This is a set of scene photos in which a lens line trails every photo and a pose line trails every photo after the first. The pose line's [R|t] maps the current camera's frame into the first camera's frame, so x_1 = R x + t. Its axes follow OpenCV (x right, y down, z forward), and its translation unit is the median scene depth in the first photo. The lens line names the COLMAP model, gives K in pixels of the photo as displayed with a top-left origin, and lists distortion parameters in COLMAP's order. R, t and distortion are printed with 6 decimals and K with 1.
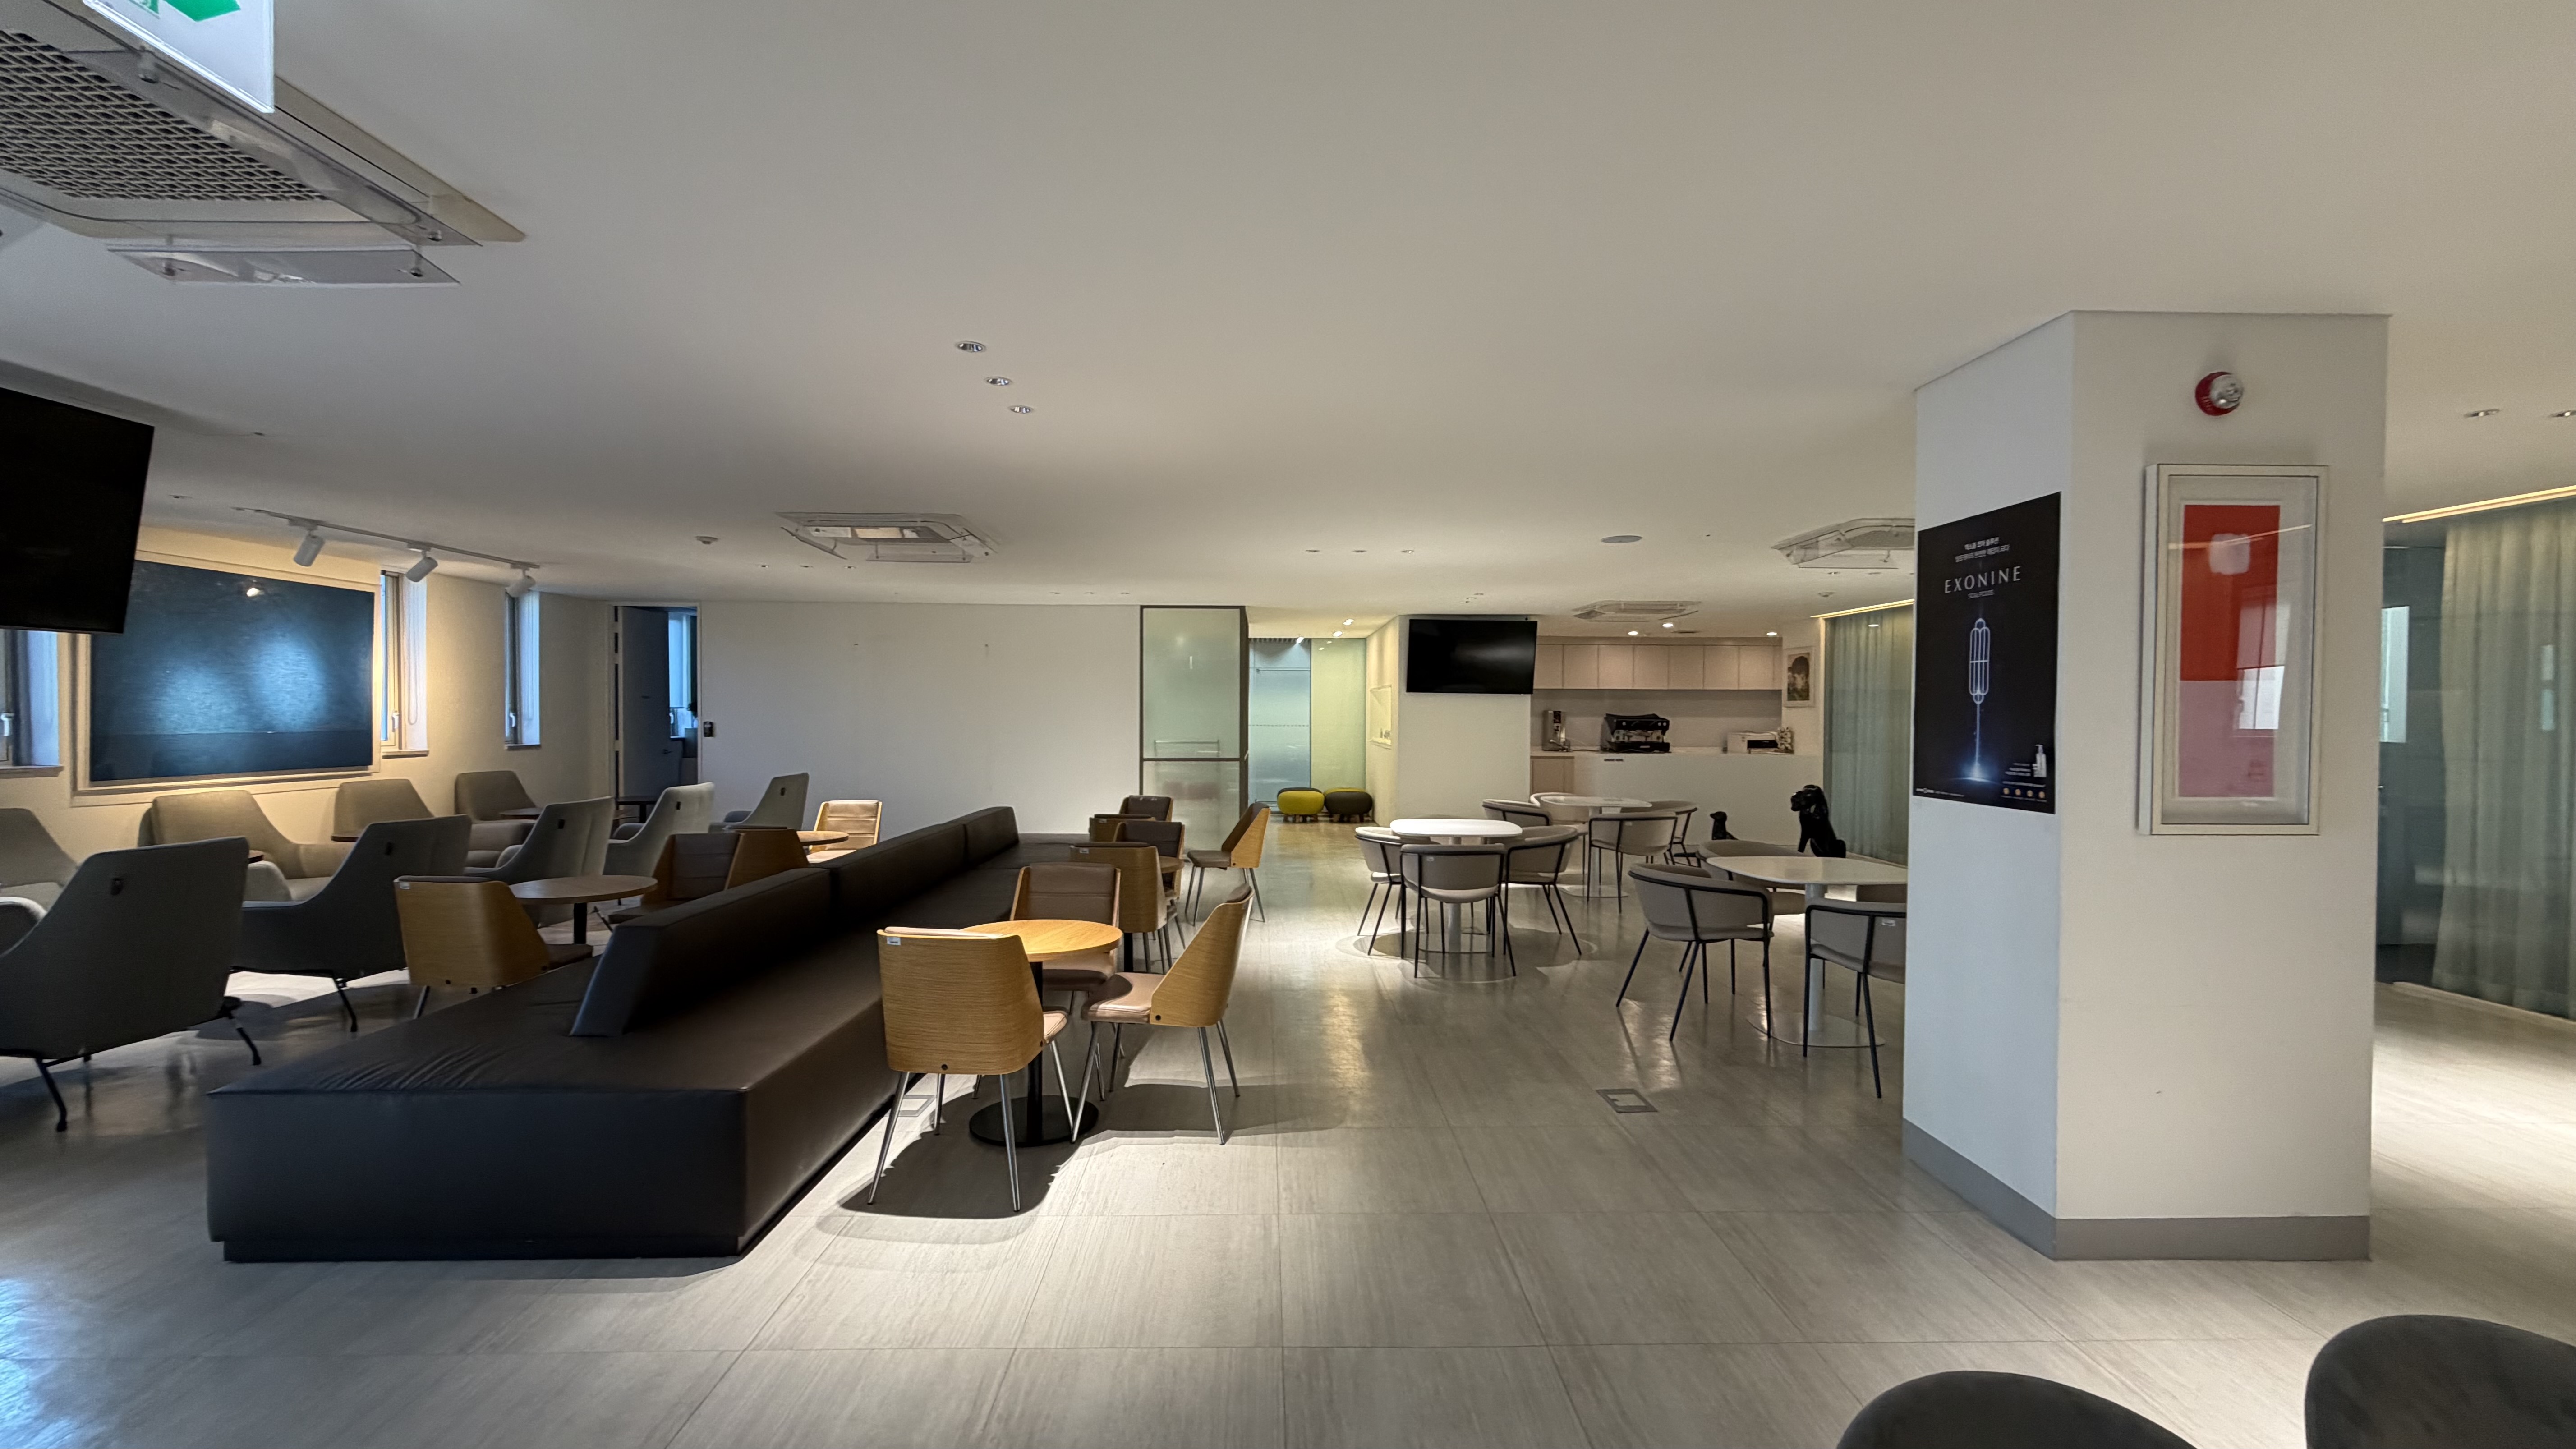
lens RADIAL K [[1019.4, 0, 1280.3], [0, 1019.4, 726.8], [0, 0, 1]] dist [-0.001421, 0.000162]
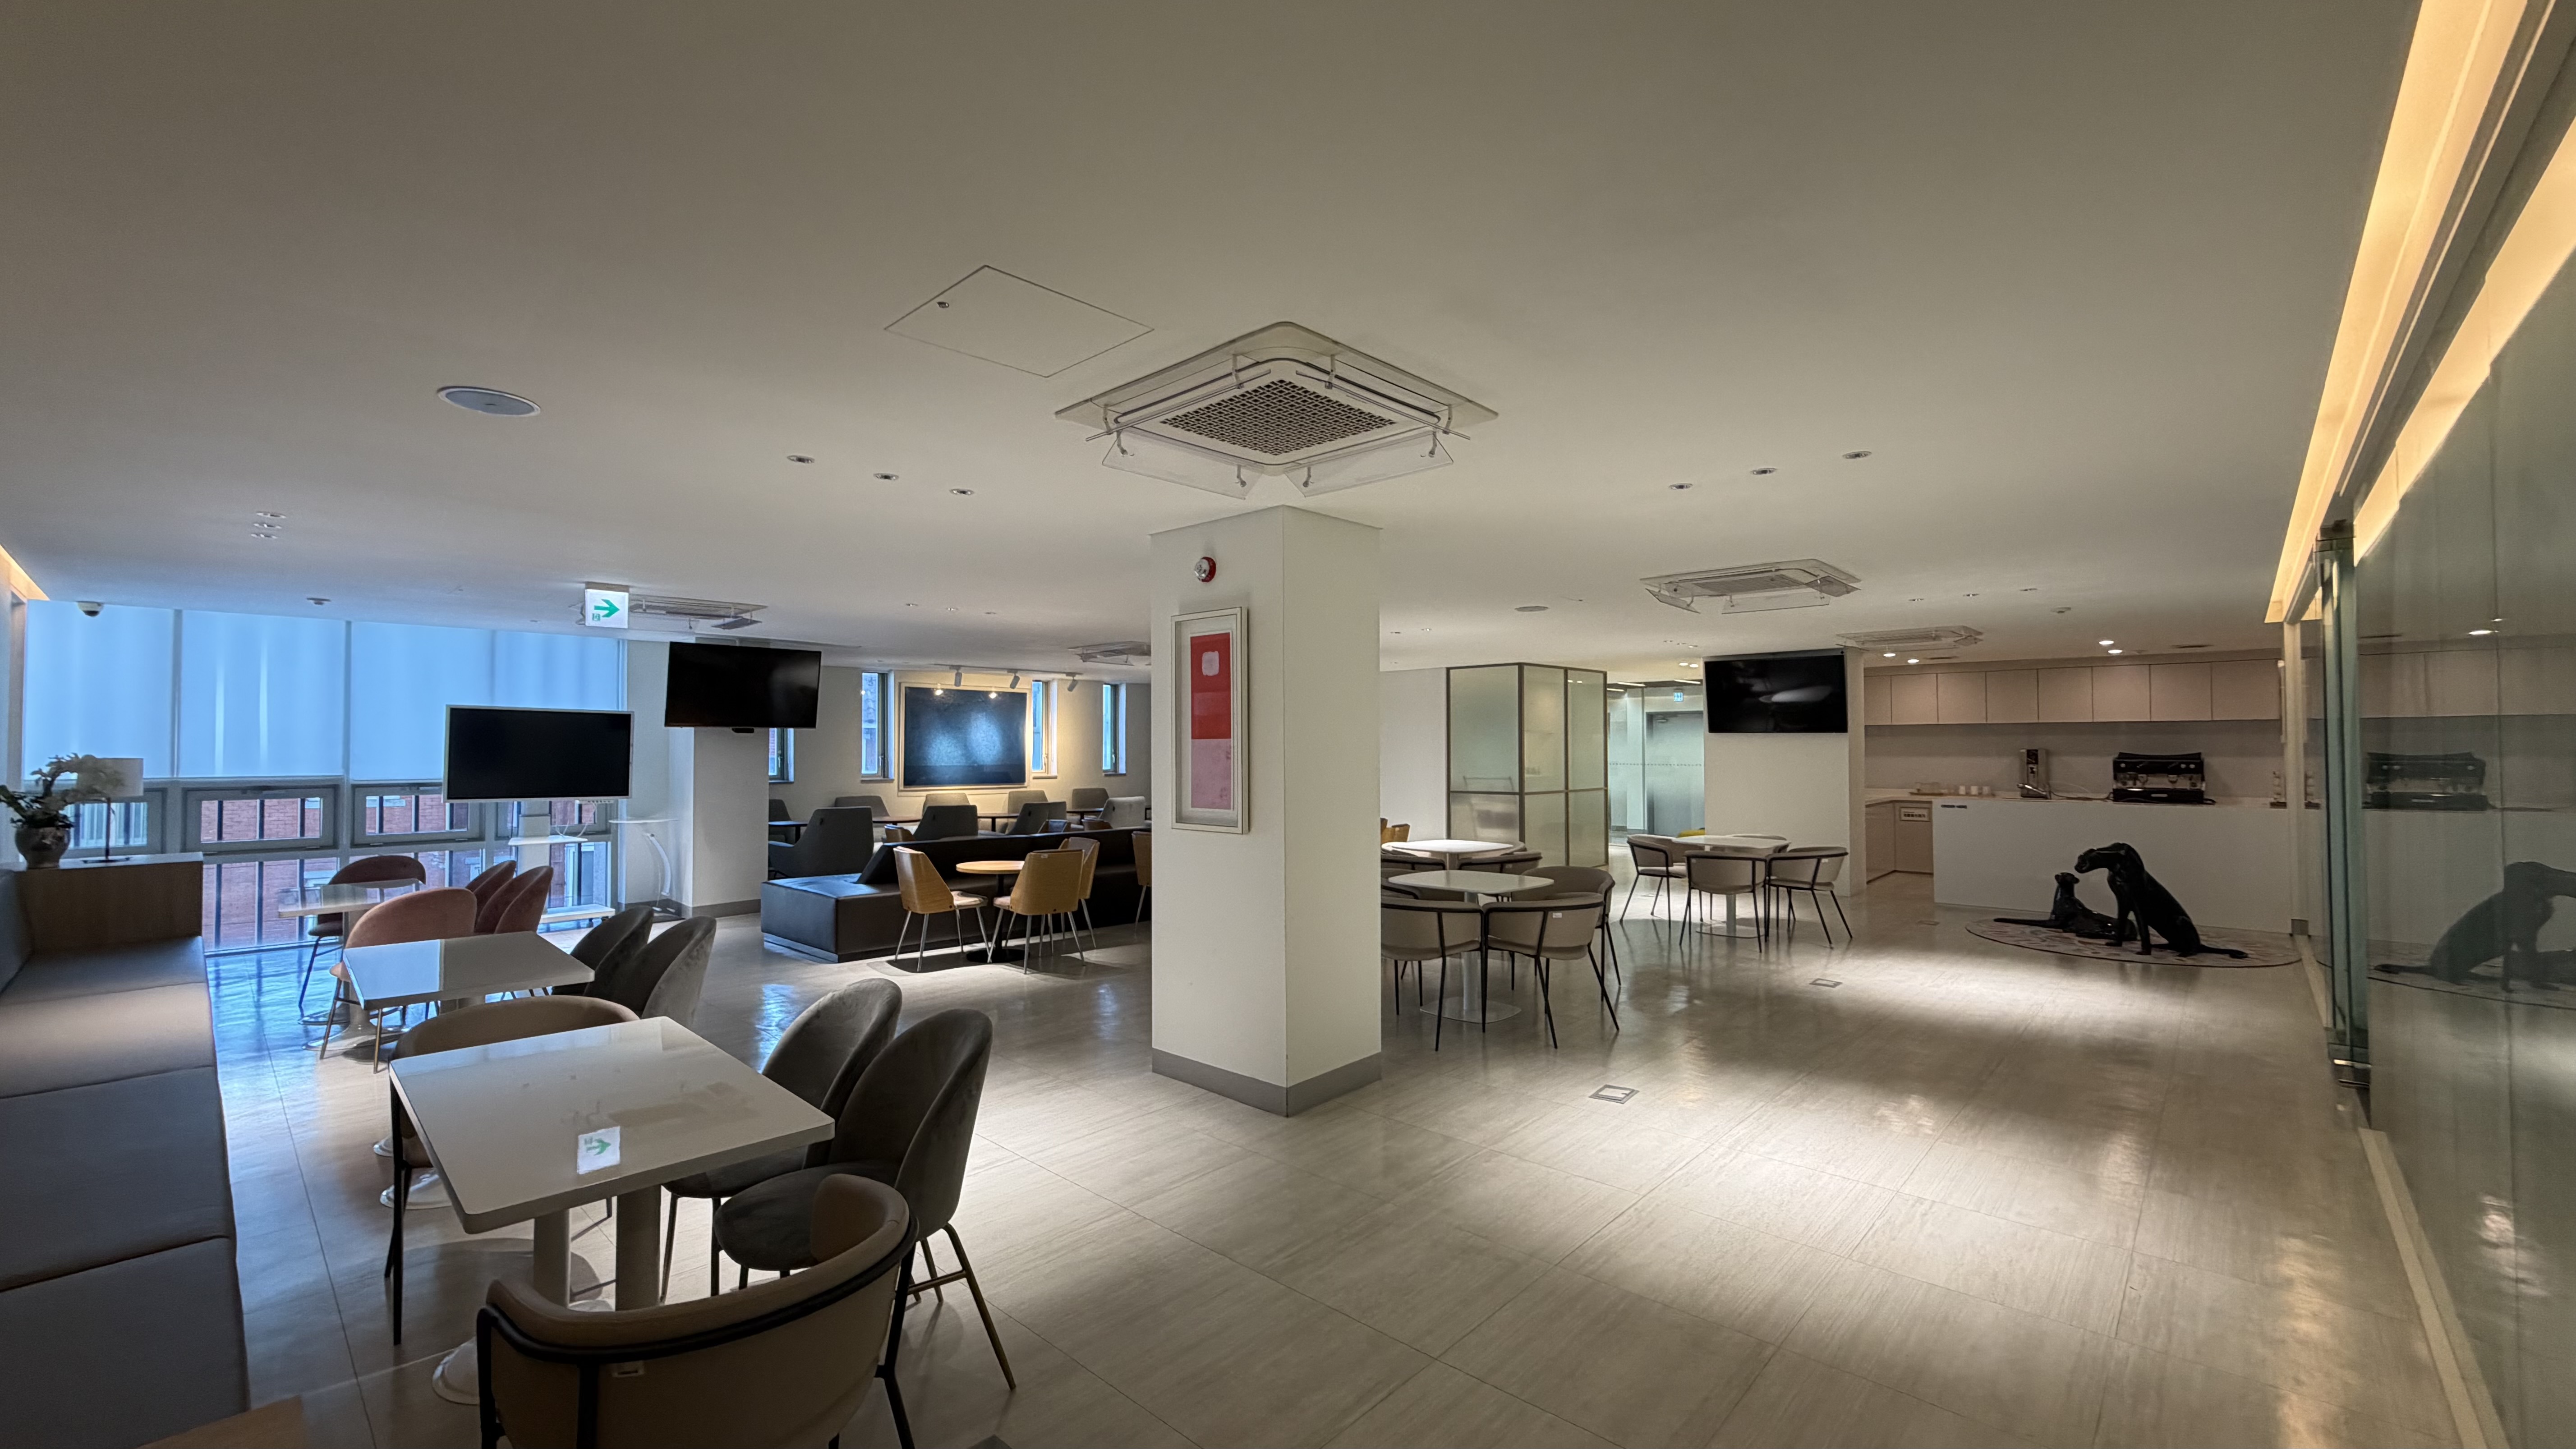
lens RADIAL K [[1019.4, 0, 1280.3], [0, 1019.4, 726.8], [0, 0, 1]] dist [-0.001421, 0.000162]
pose [[0.719975, -0.019999, -0.693711, 0.757092], [-0.006085, 0.999364, -0.035126, -0.002468], [0.693973, 0.029511, 0.719396, -0.043373]]
